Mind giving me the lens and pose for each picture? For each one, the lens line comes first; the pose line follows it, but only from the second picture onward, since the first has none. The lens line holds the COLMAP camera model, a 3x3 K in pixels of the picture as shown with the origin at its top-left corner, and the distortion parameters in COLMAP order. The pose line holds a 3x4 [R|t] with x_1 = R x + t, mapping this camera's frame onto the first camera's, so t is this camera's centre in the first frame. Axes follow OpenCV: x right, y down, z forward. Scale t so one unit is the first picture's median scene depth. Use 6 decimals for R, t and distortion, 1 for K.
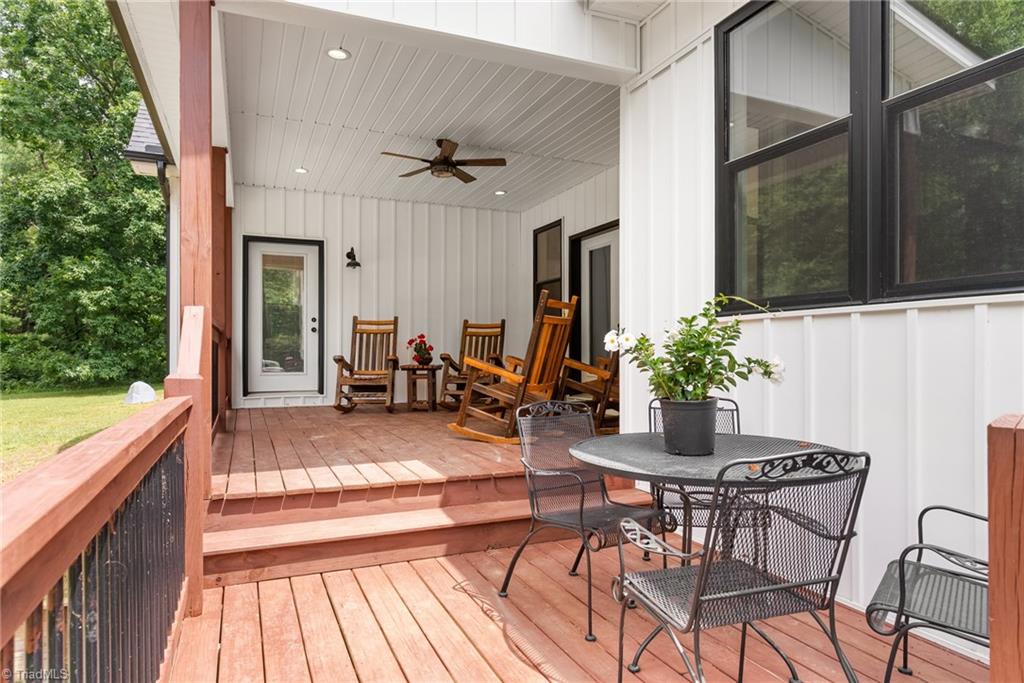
lens RADIAL K [[623.5, 0, 511.6], [0, 623.5, 345.1], [0, 0, 1]] dist [0.012975, -0.000531]
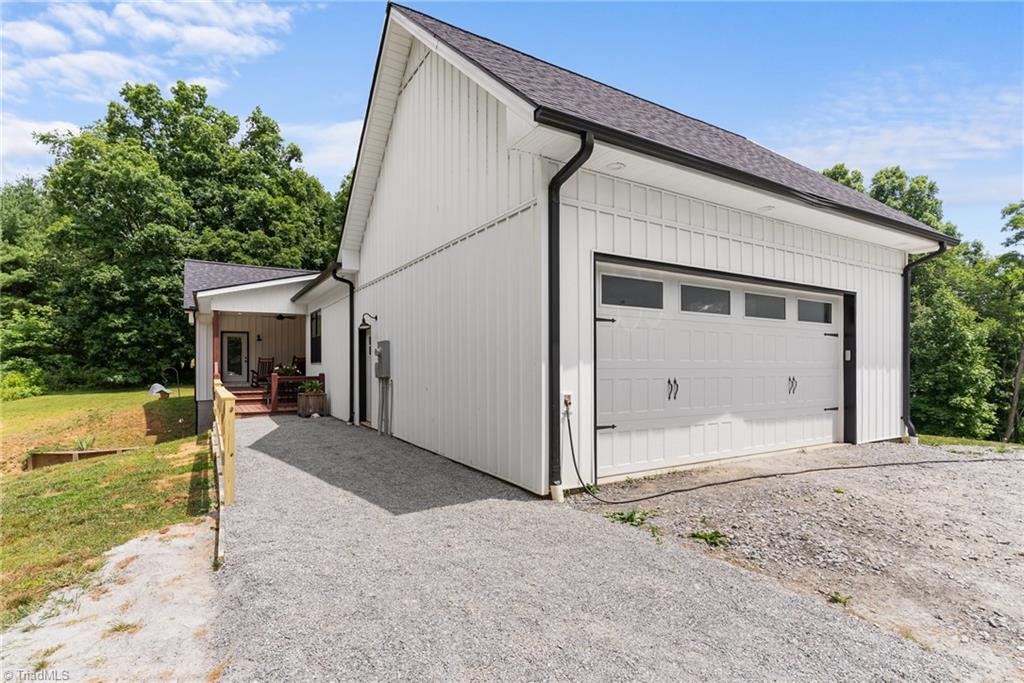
lens RADIAL K [[512.3, 0, 517.1], [0, 512.3, 367.0], [0, 0, 1]] dist [0.015931, -0.000536]
pose [[0.991480, -0.001691, 0.130247, 0.242806], [-0.000085, 0.999907, 0.013631, -0.010513], [-0.130258, -0.013526, 0.991388, -0.603973]]
